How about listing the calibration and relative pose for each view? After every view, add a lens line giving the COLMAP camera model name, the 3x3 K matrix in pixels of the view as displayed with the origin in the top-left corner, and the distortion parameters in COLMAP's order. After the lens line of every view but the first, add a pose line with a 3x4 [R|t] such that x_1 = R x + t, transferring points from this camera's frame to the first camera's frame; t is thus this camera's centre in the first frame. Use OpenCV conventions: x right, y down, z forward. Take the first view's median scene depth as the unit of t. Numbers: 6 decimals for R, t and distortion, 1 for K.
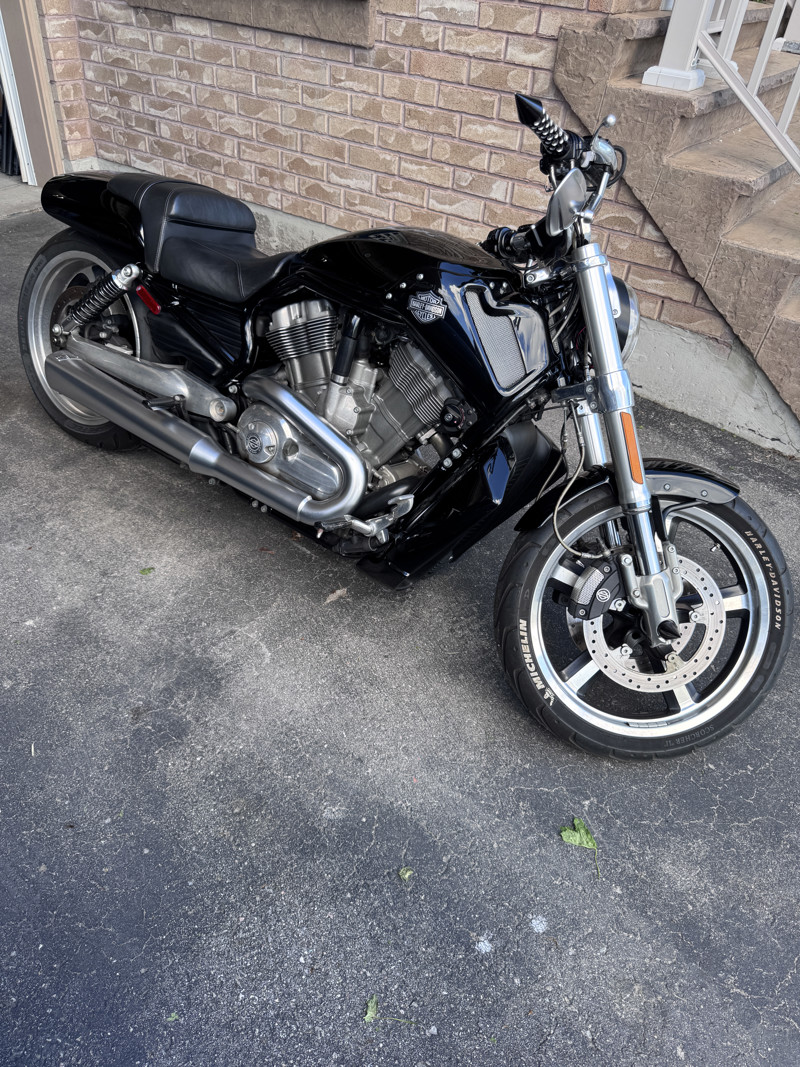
lens RADIAL K [[735.8, 0, 400.9], [0, 735.8, 534.7], [0, 0, 1]] dist [-0.011289, -0.000546]
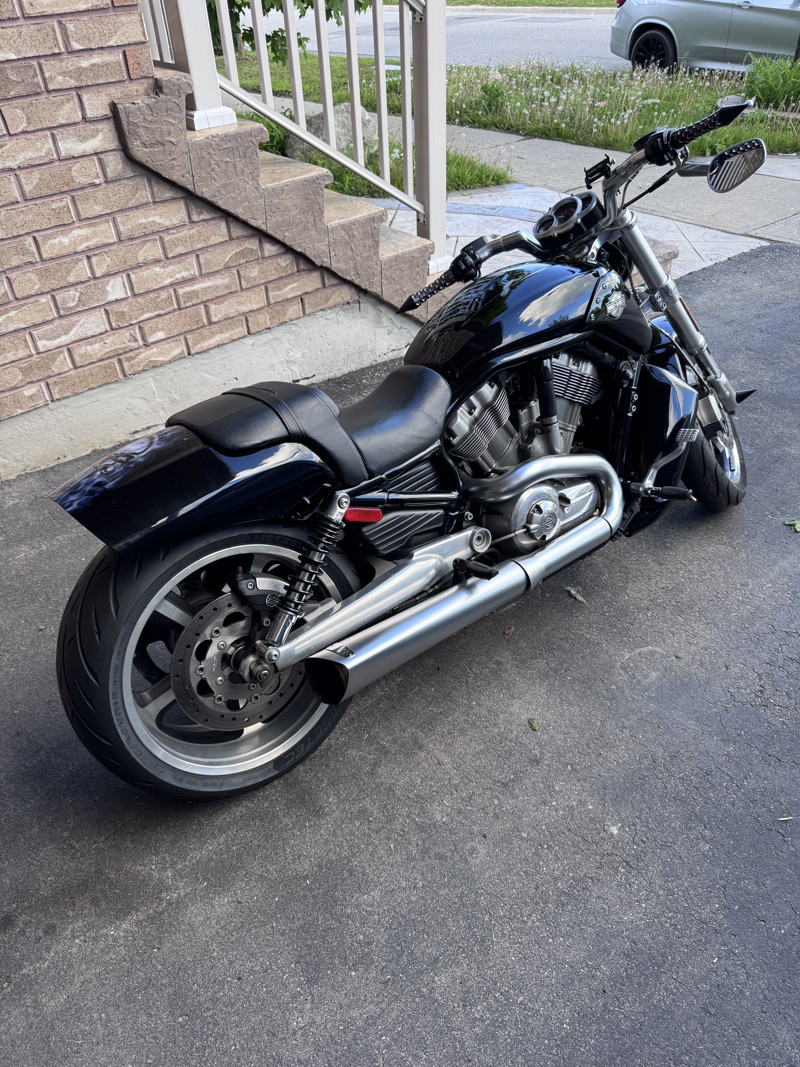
lens RADIAL K [[735.8, 0, 402.9], [0, 735.8, 531.8], [0, 0, 1]] dist [-0.011289, -0.000546]
pose [[0.324585, -0.658482, 0.679004, -0.589682], [0.669036, 0.667284, 0.327296, -0.352052], [-0.668607, 0.348043, 0.657139, 0.300859]]
